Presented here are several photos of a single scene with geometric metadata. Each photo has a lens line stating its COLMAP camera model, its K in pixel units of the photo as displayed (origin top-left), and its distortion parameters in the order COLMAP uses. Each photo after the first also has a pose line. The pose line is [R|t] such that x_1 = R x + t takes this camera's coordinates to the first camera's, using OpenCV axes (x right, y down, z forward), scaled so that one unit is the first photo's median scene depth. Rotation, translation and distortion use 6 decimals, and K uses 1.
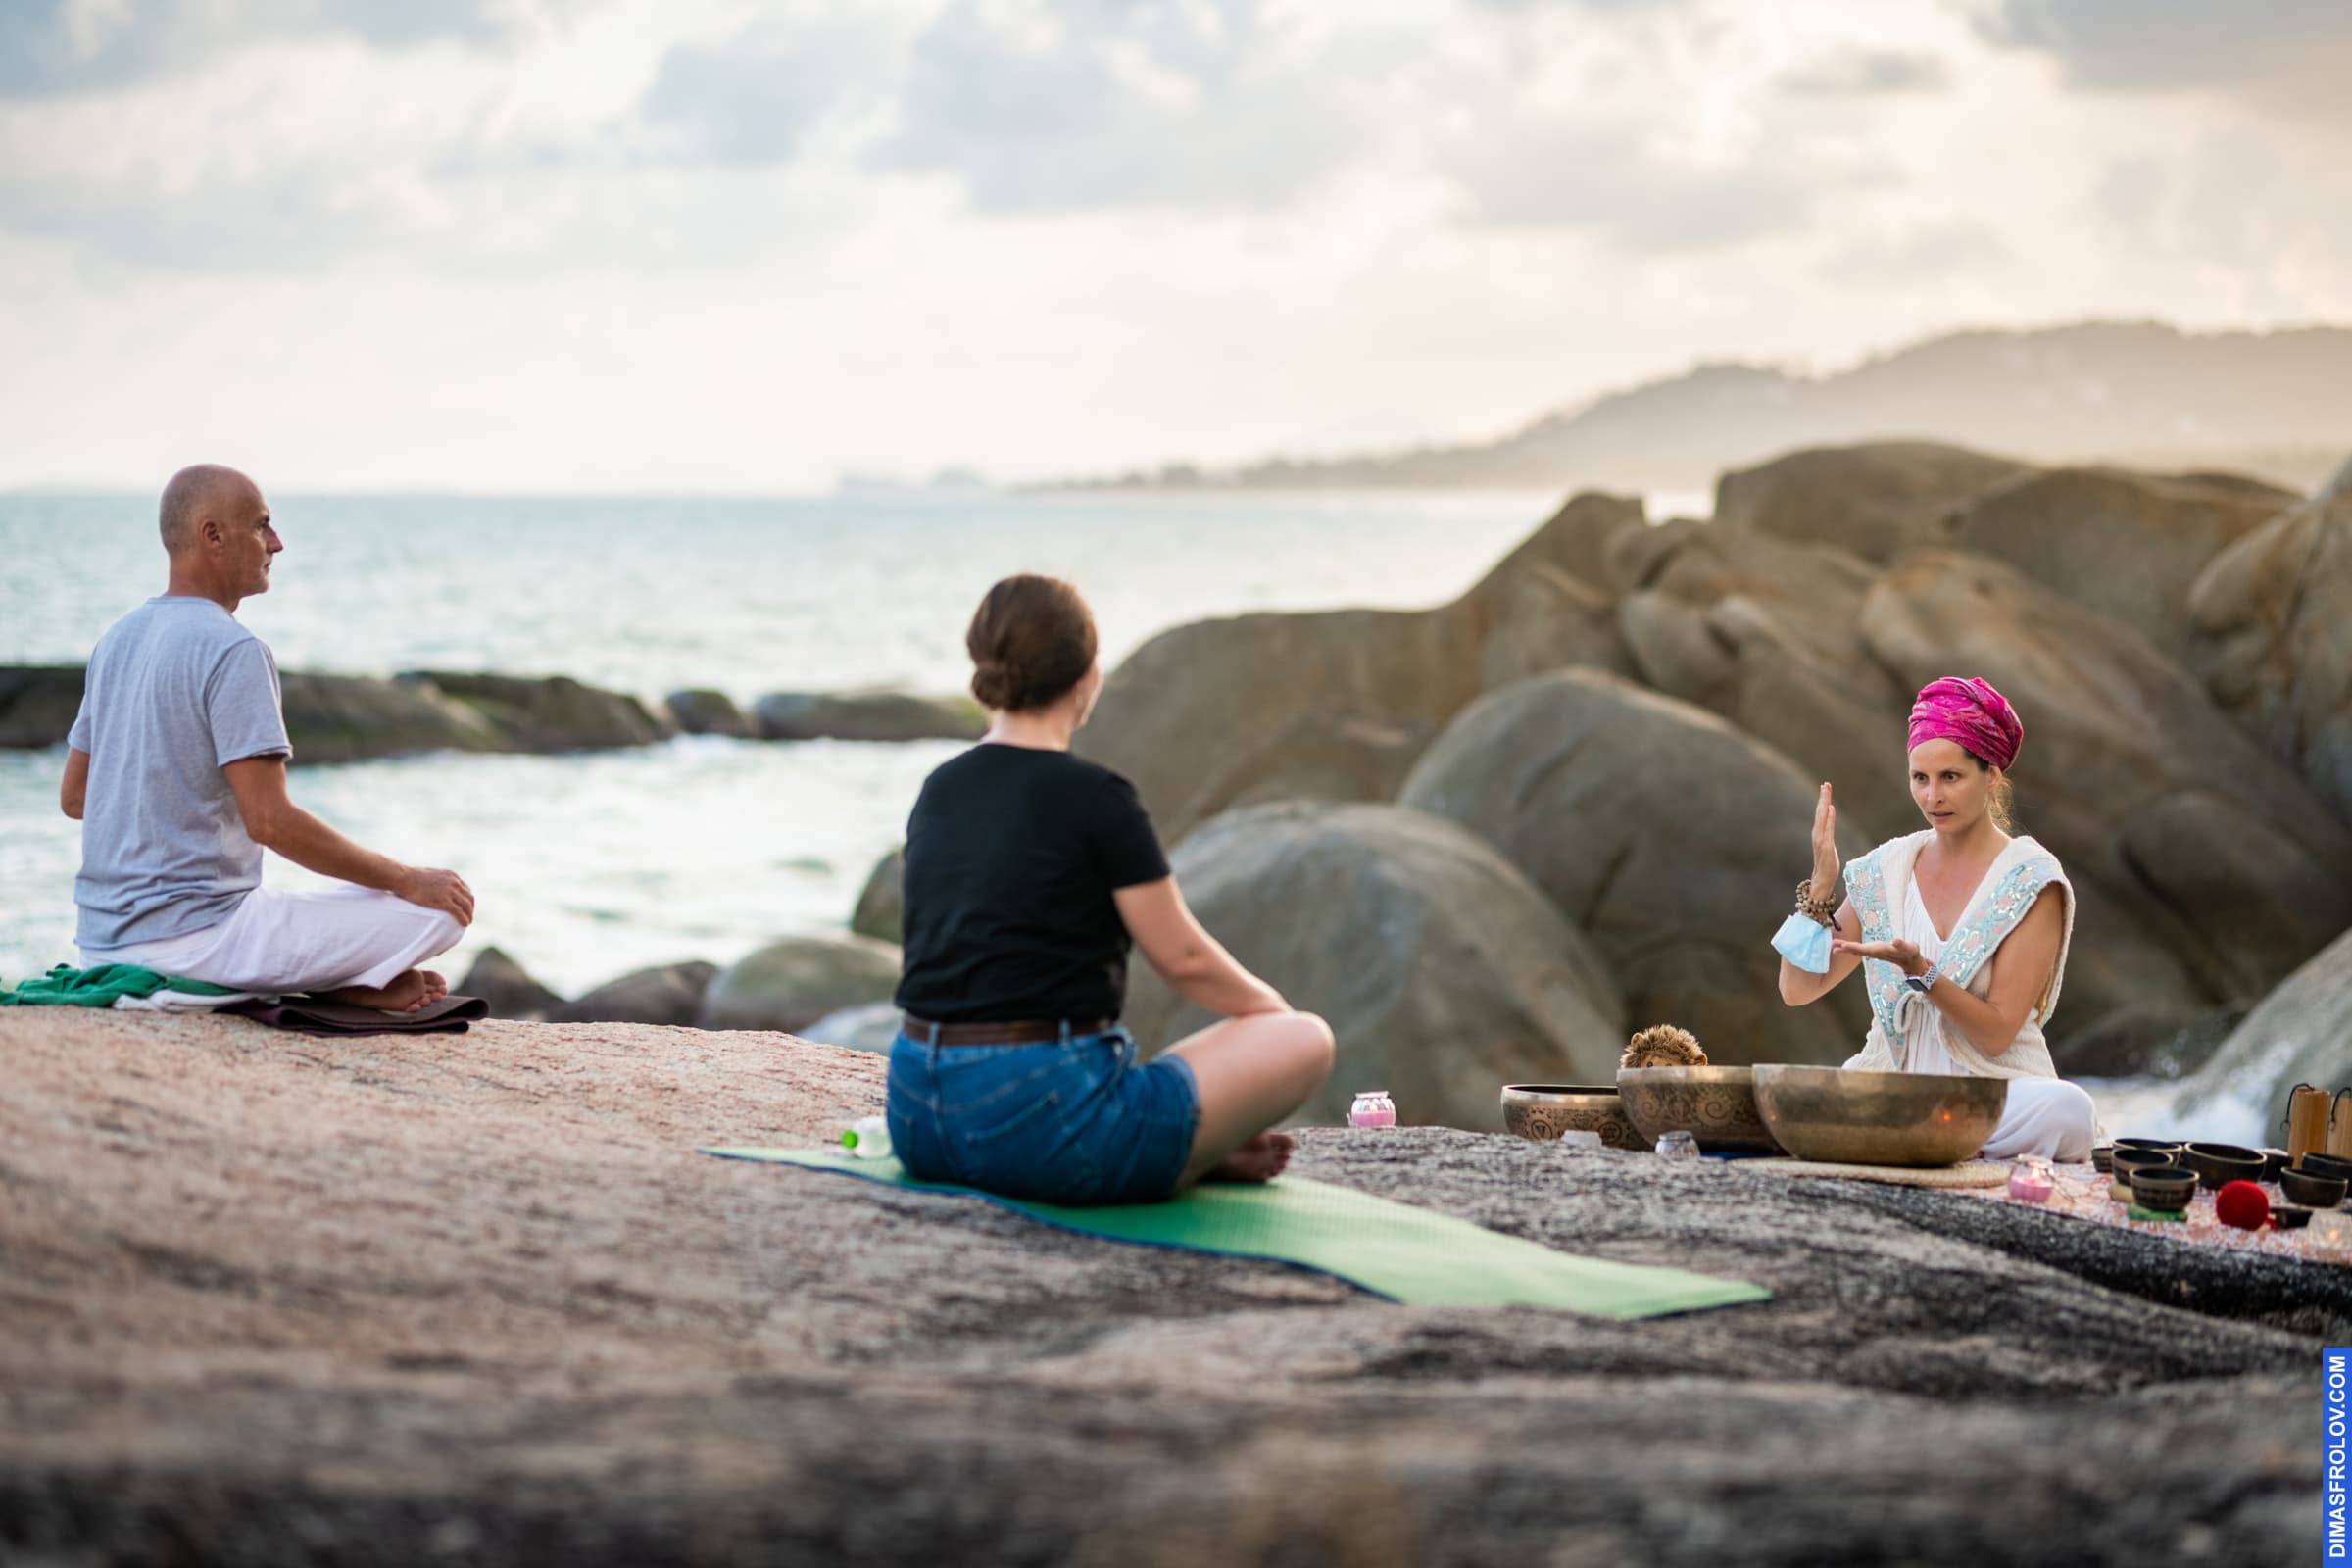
lens RADIAL K [[5487.0, 0, 1177.3], [0, 5487.0, 784.5], [0, 0, 1]] dist [0.033923, -0.737120]
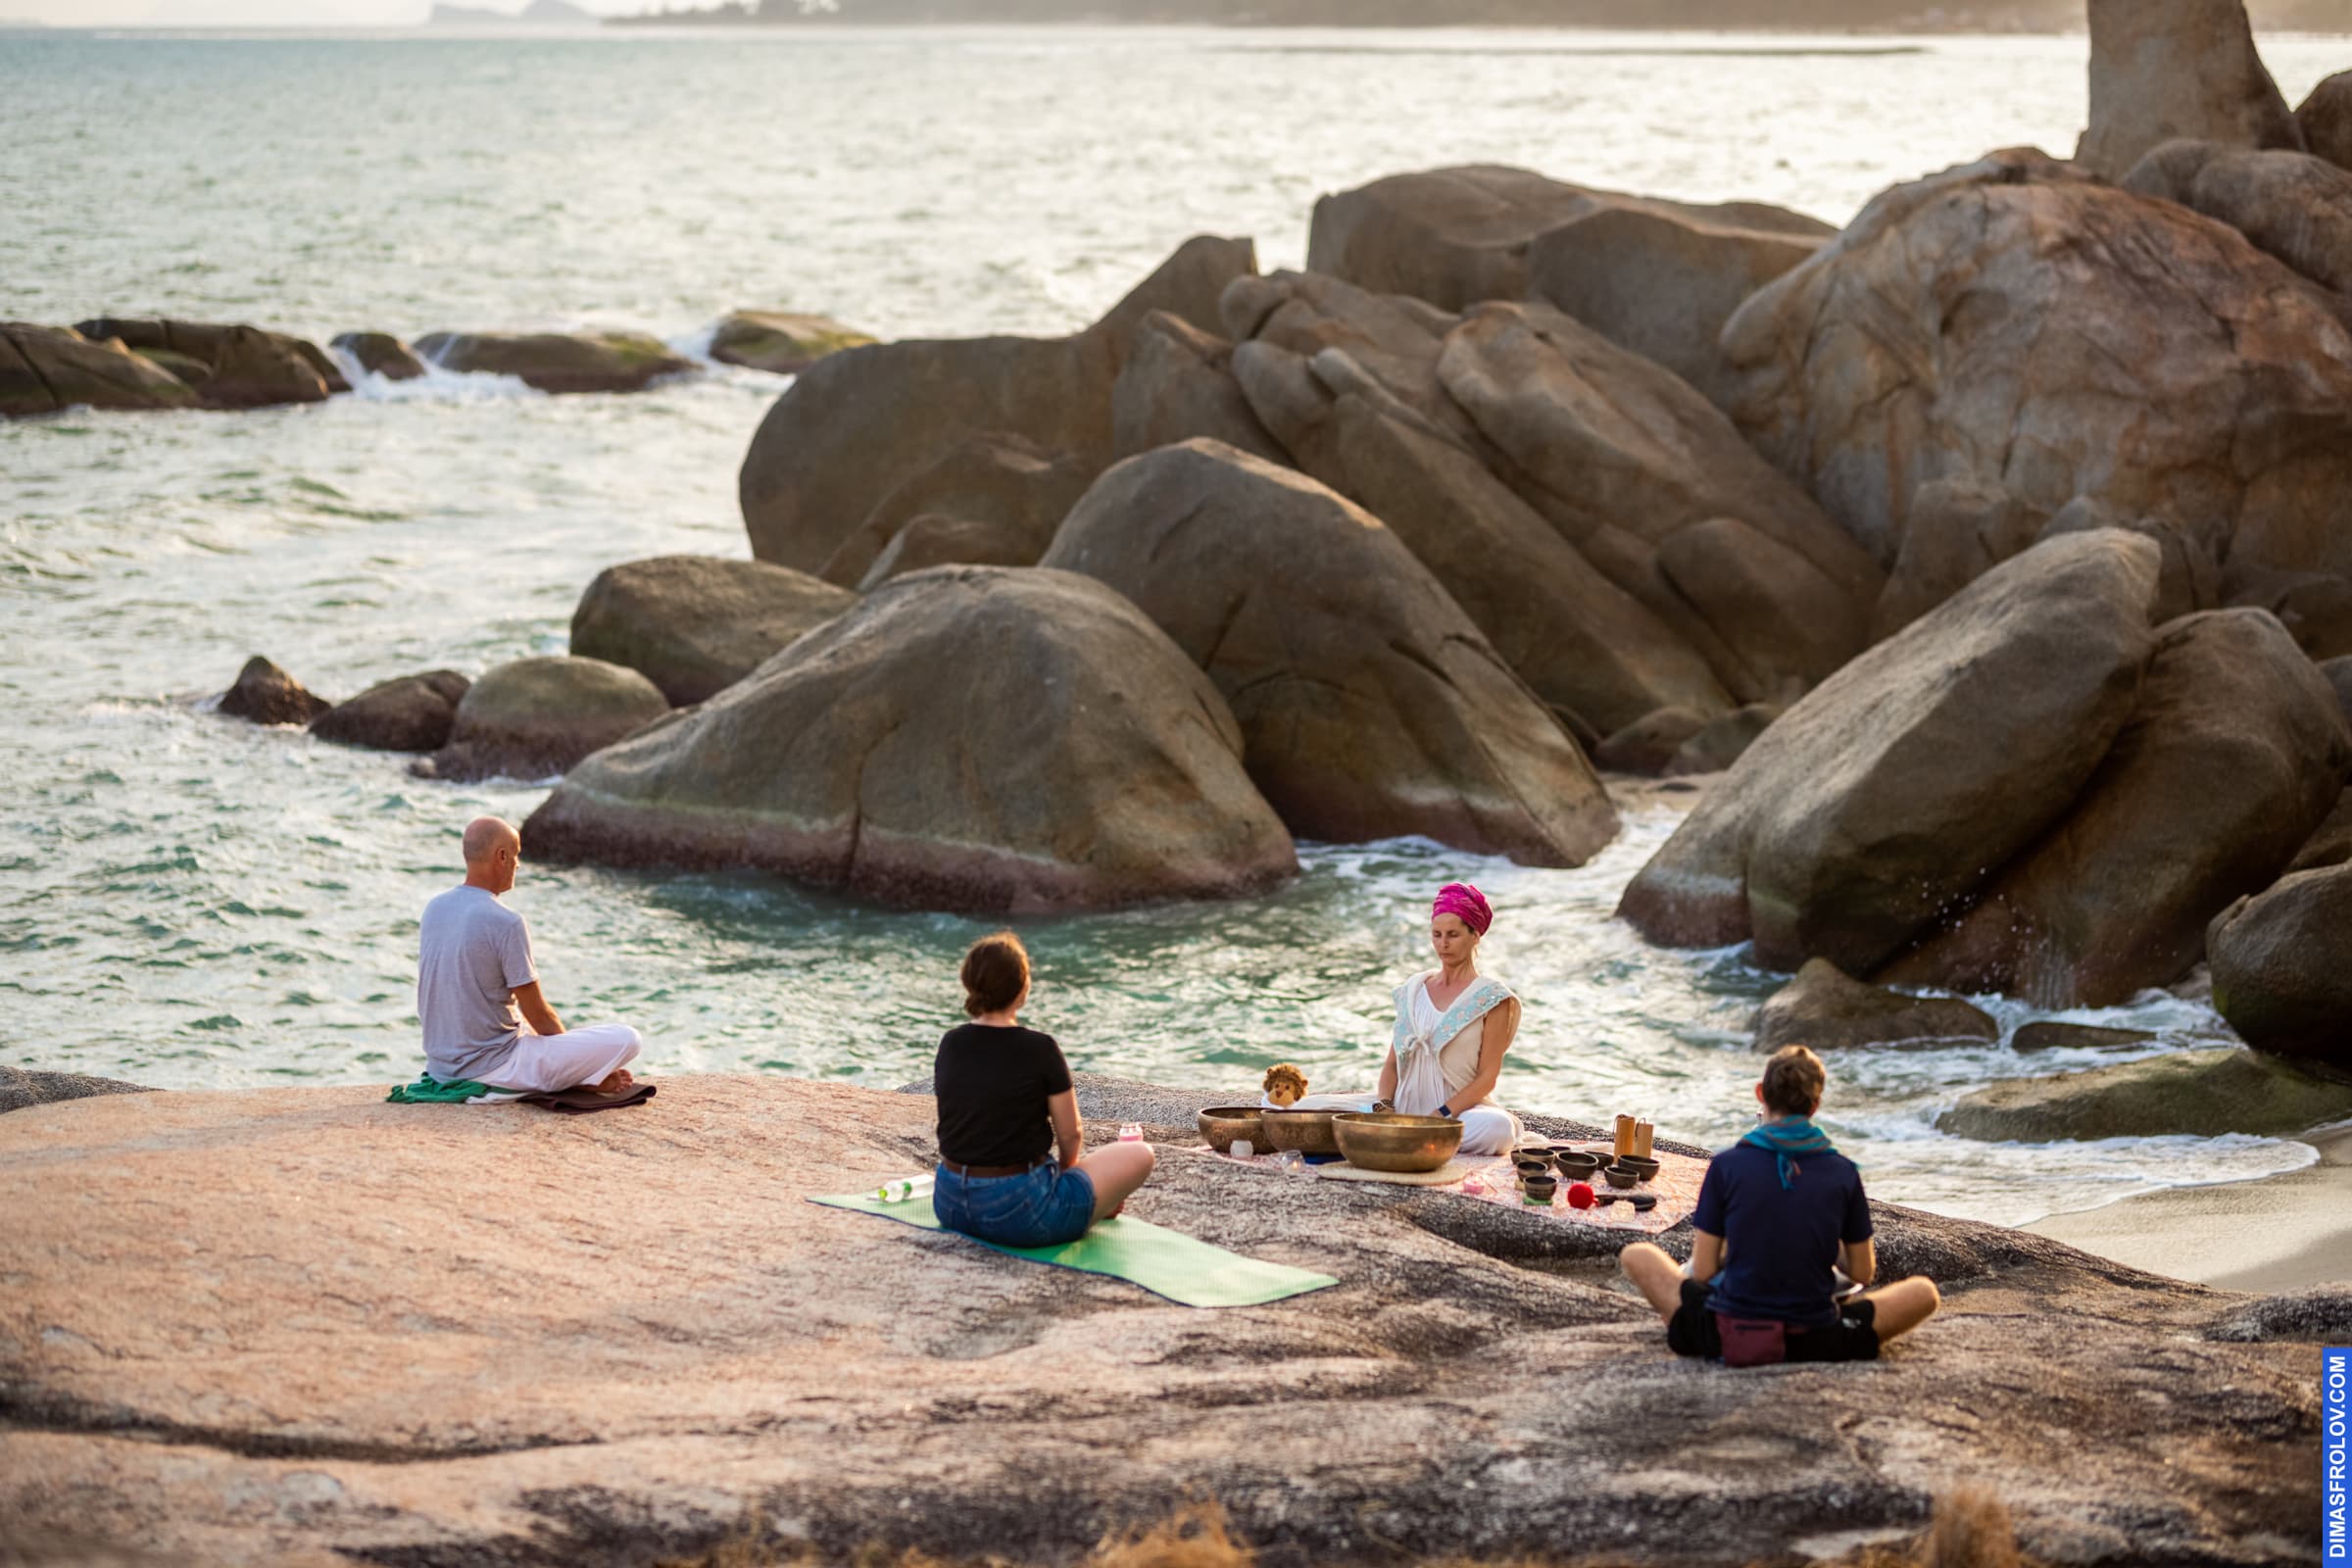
lens RADIAL K [[5487.0, 0, 1177.3], [0, 5487.0, 784.5], [0, 0, 1]] dist [0.033923, -0.737120]
pose [[0.997335, -0.016117, 0.071158, -0.089887], [0.009934, 0.996210, 0.086410, -0.248660], [-0.072281, -0.085472, 0.993715, -0.957865]]
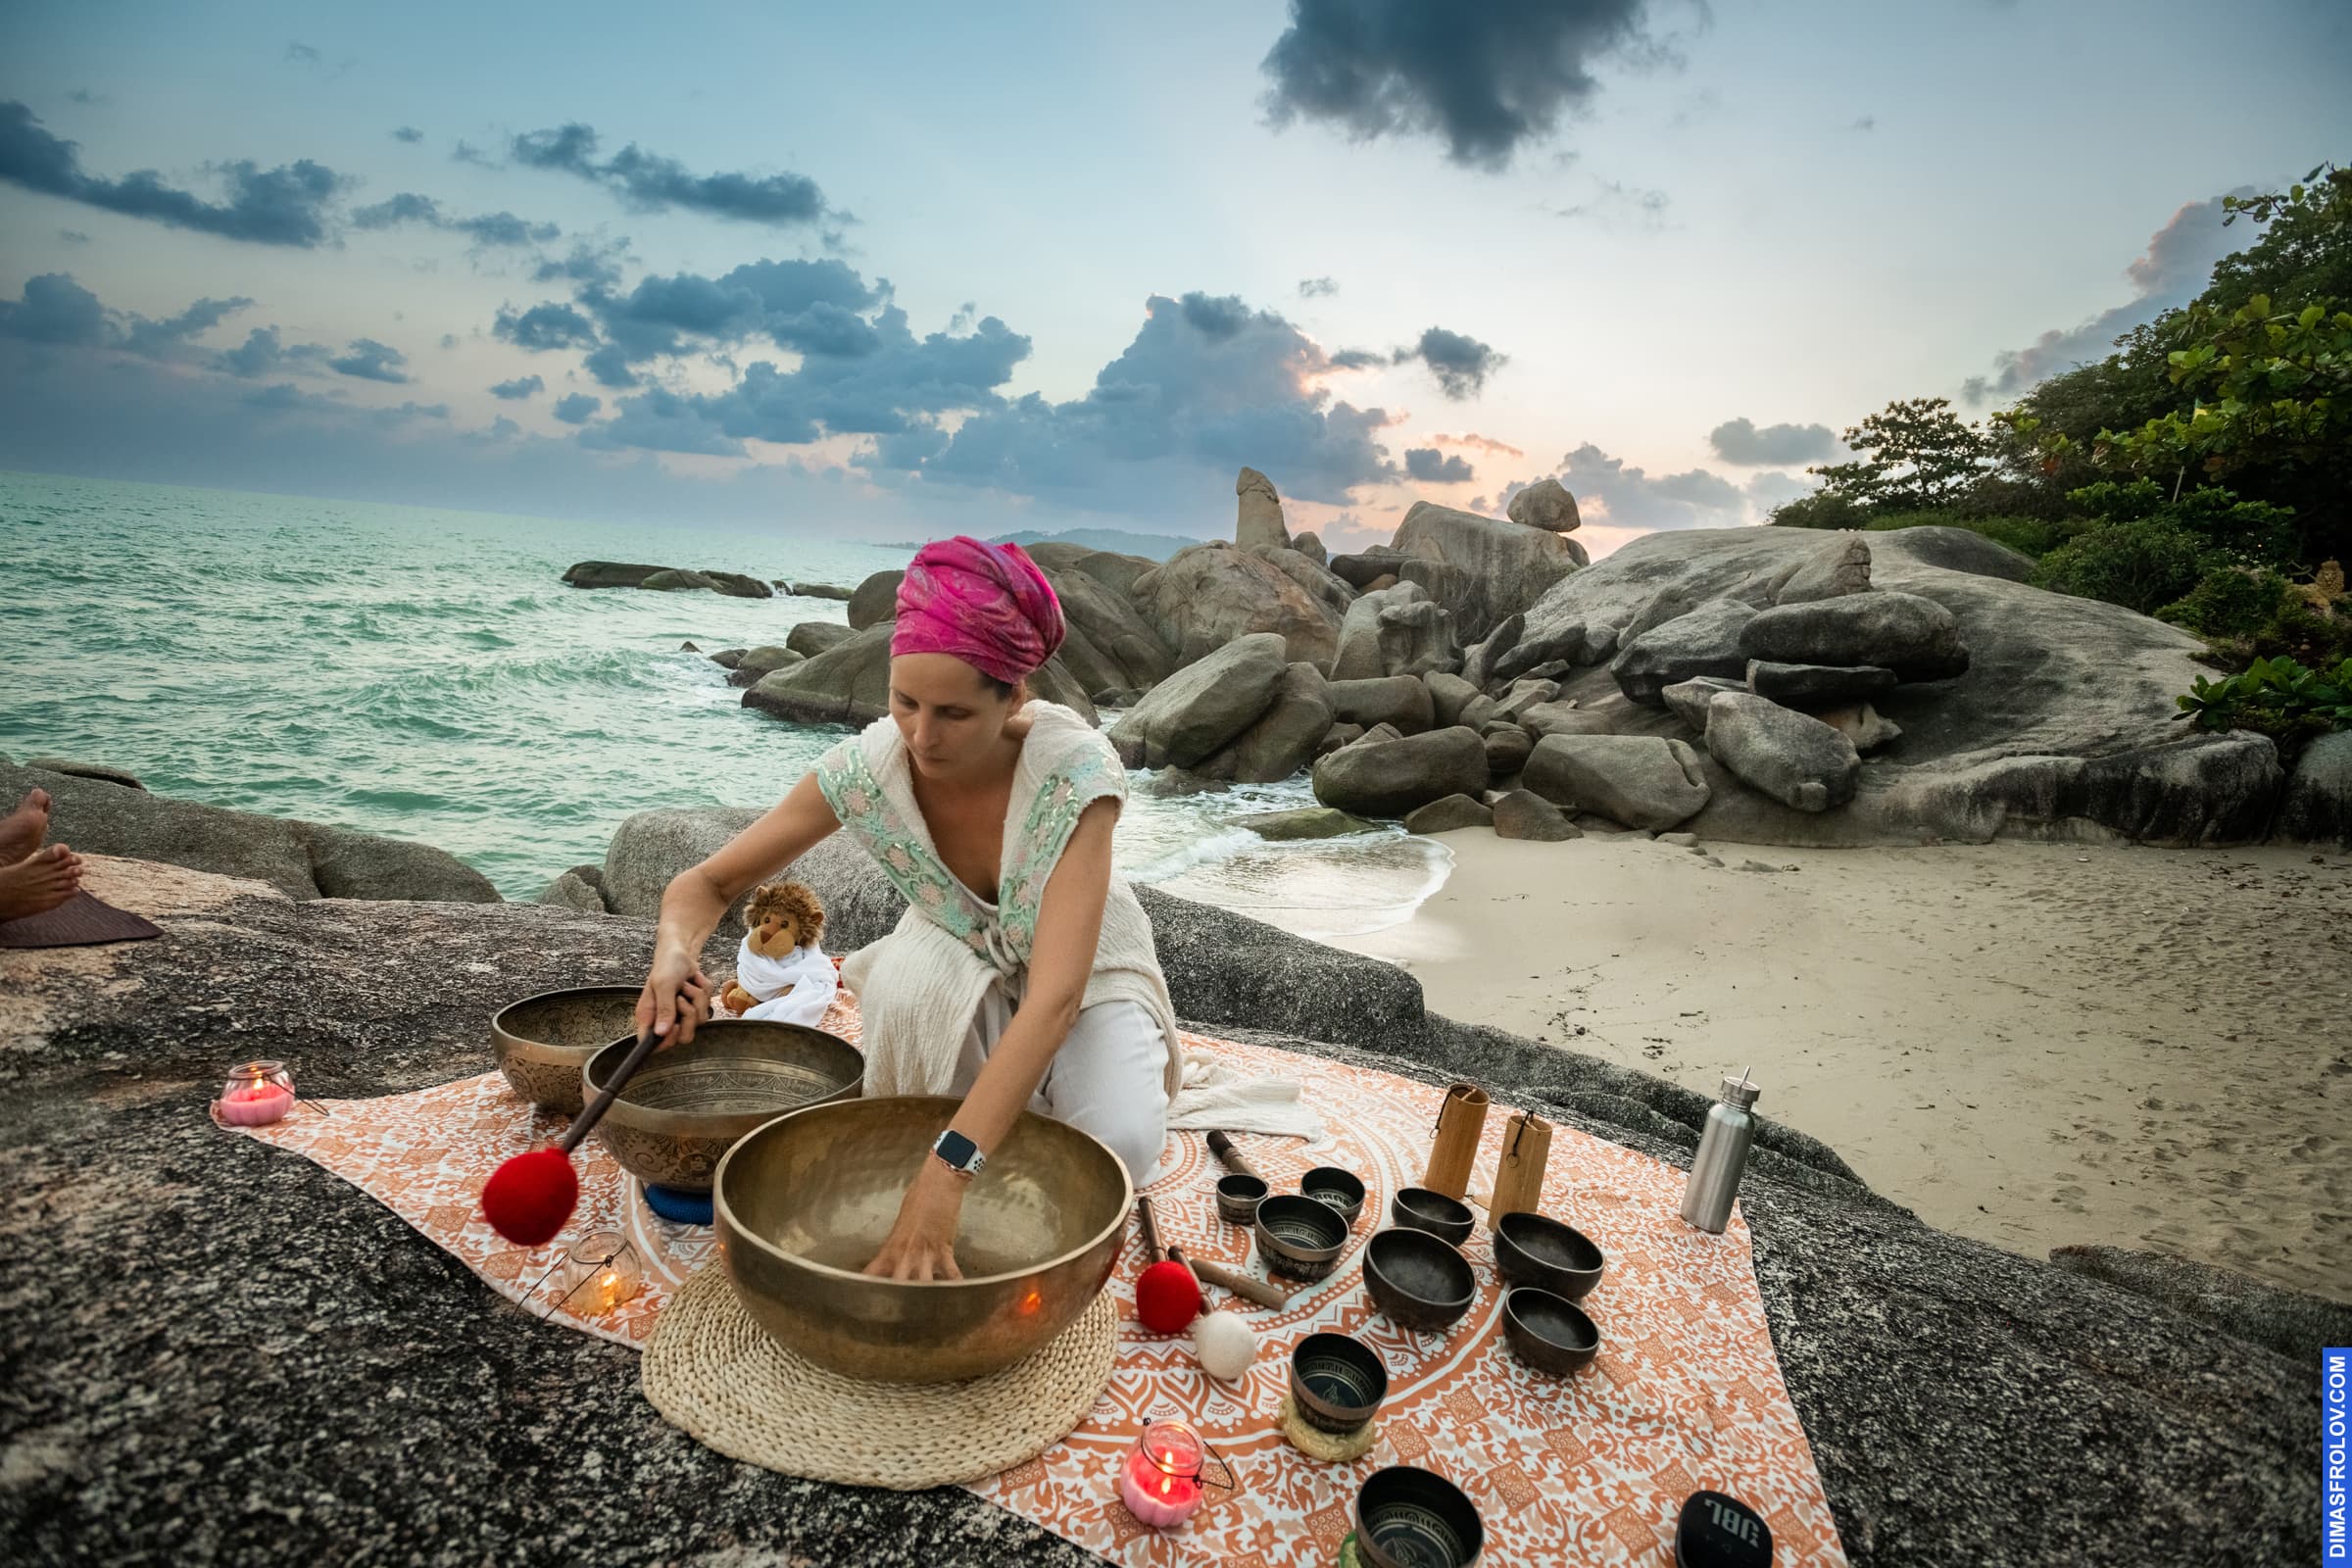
lens RADIAL K [[1137.9, 0, 1182.8], [0, 1137.9, 779.8], [0, 0, 1]] dist [-0.066402, 0.024778]
pose [[0.969102, 0.045490, 0.242430, 0.133092], [-0.078184, 0.988817, 0.126993, -0.011021], [-0.233942, -0.142024, 0.961821, 0.944250]]
